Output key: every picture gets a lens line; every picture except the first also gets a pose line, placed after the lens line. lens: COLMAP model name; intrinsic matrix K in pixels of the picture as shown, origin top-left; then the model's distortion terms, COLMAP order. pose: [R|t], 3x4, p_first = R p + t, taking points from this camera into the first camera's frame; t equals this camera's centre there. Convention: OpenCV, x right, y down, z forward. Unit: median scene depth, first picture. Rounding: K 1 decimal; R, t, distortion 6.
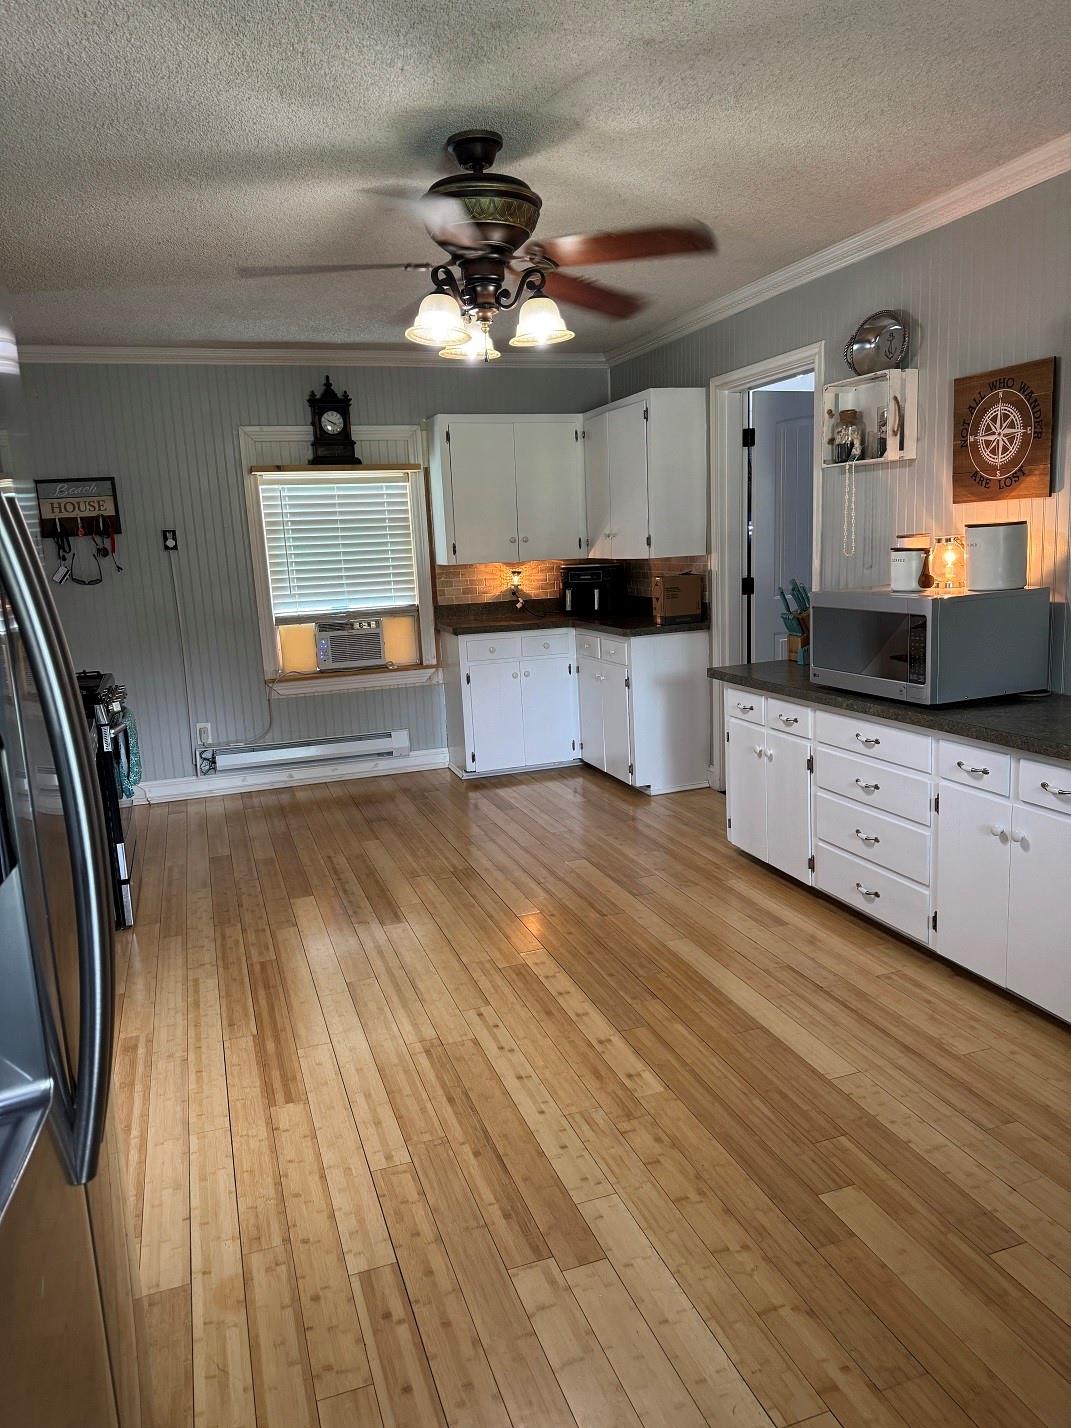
lens RADIAL K [[1017.0, 0, 535.5], [0, 1017.0, 714.0], [0, 0, 1]] dist [0.050667, -0.001023]
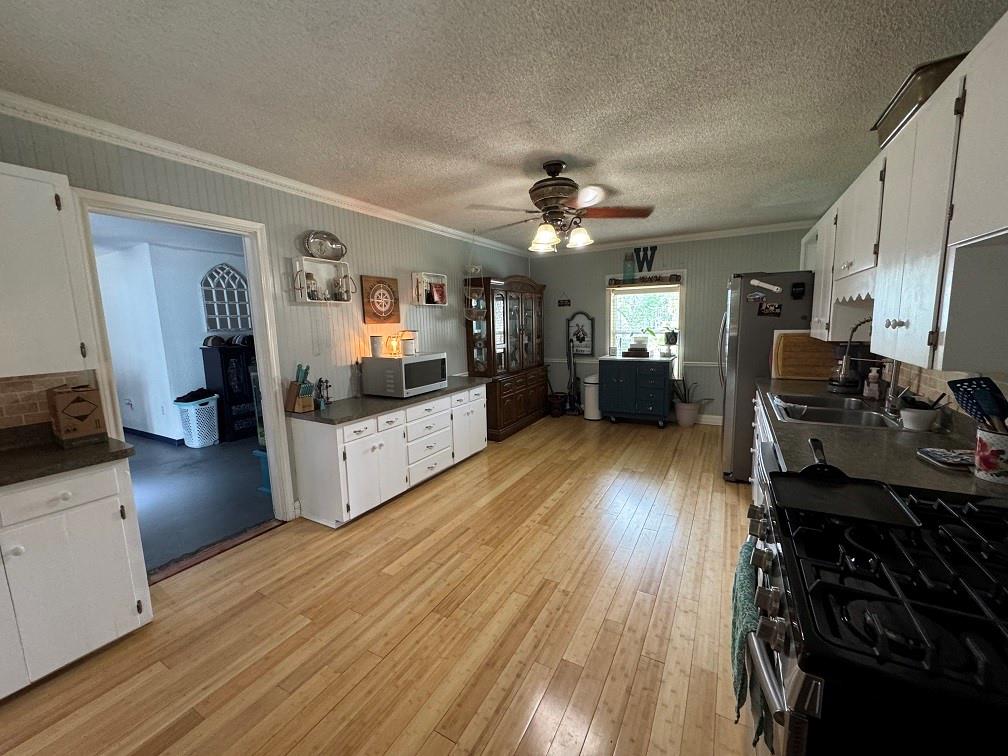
lens RADIAL K [[402.3, 0, 502.5], [0, 402.3, 375.6], [0, 0, 1]] dist [-0.000686, -0.000016]
pose [[-0.662207, -0.034519, 0.748526, -0.587730], [0.186128, 0.960053, 0.208938, -0.244276], [-0.725836, 0.277682, -0.629329, 1.515594]]
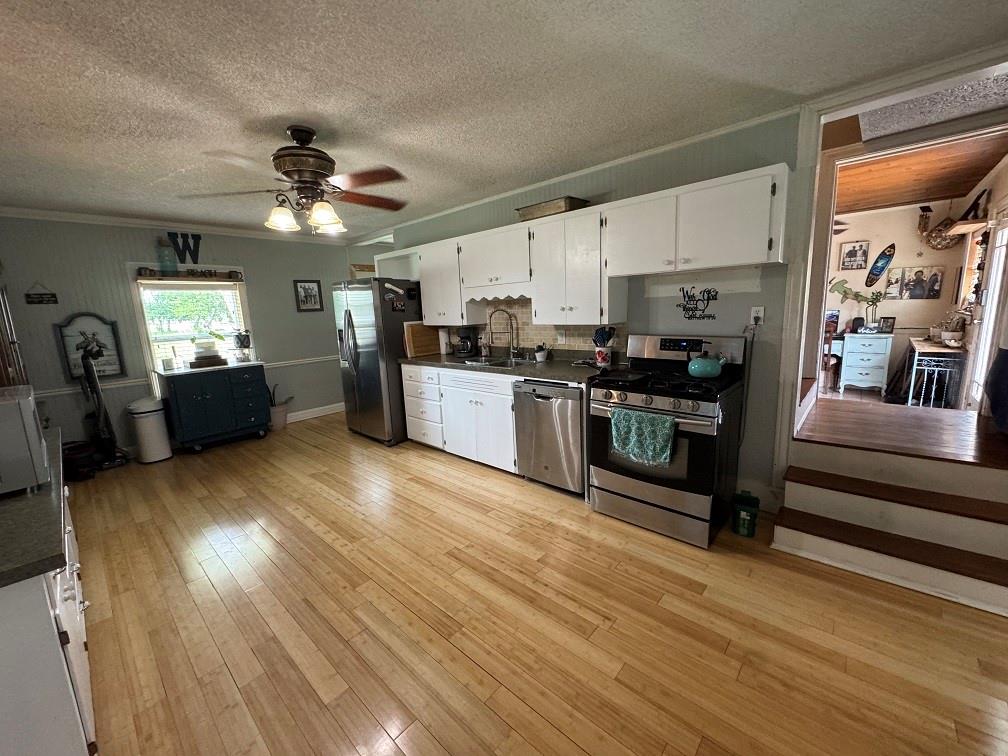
lens RADIAL K [[402.3, 0, 502.5], [0, 402.3, 375.6], [0, 0, 1]] dist [-0.000686, -0.000016]
pose [[-0.872241, 0.164929, -0.460428, 0.039000], [0.000940, 0.941987, 0.335647, -0.298281], [0.489075, 0.292332, -0.821795, 1.674716]]
